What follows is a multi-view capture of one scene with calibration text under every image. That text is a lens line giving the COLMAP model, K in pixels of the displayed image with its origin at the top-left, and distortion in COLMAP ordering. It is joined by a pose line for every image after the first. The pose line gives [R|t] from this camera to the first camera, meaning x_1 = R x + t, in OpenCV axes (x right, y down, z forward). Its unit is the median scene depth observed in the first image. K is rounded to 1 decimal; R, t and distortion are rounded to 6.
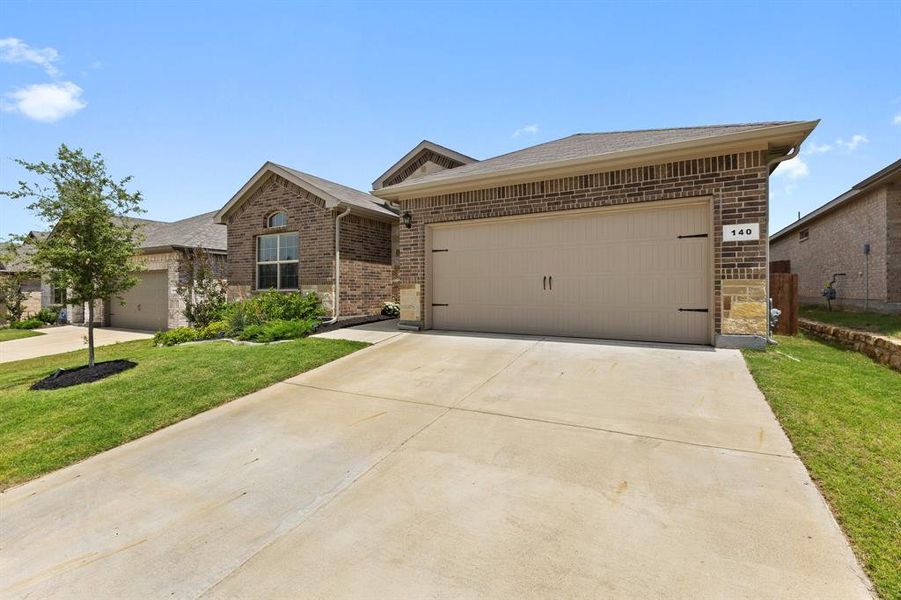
lens RADIAL K [[406.7, 0, 434.3], [0, 406.7, 293.6], [0, 0, 1]] dist [0.005544, -0.000249]
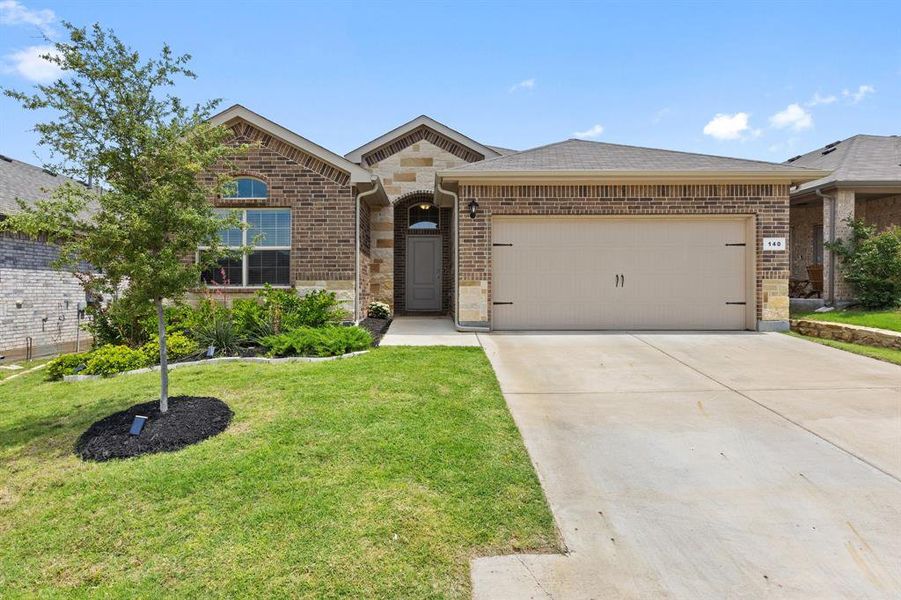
lens RADIAL K [[473.0, 0, 419.7], [0, 473.0, 302.2], [0, 0, 1]] dist [0.005562, -0.001186]
pose [[0.863944, -0.010825, 0.503472, -0.802759], [0.003744, 0.999879, 0.015072, 0.009440], [-0.503575, -0.011137, 0.863880, 0.187774]]
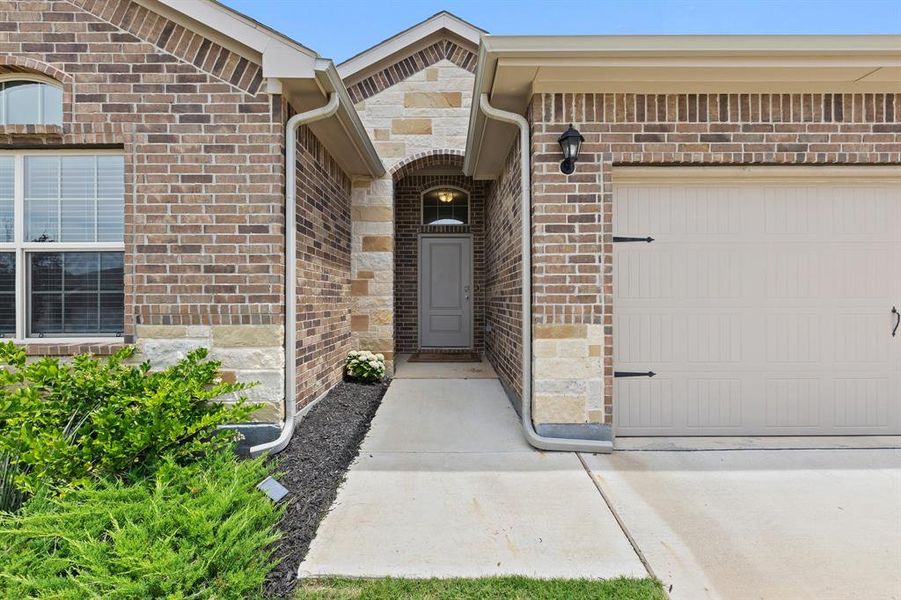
lens RADIAL K [[406.7, 0, 446.7], [0, 406.7, 302.2], [0, 0, 1]] dist [0.005544, -0.000249]
pose [[0.854750, -0.007076, 0.518992, -0.404850], [0.006115, 0.999975, 0.003563, -0.053434], [-0.519004, 0.000128, 0.854772, 0.868769]]
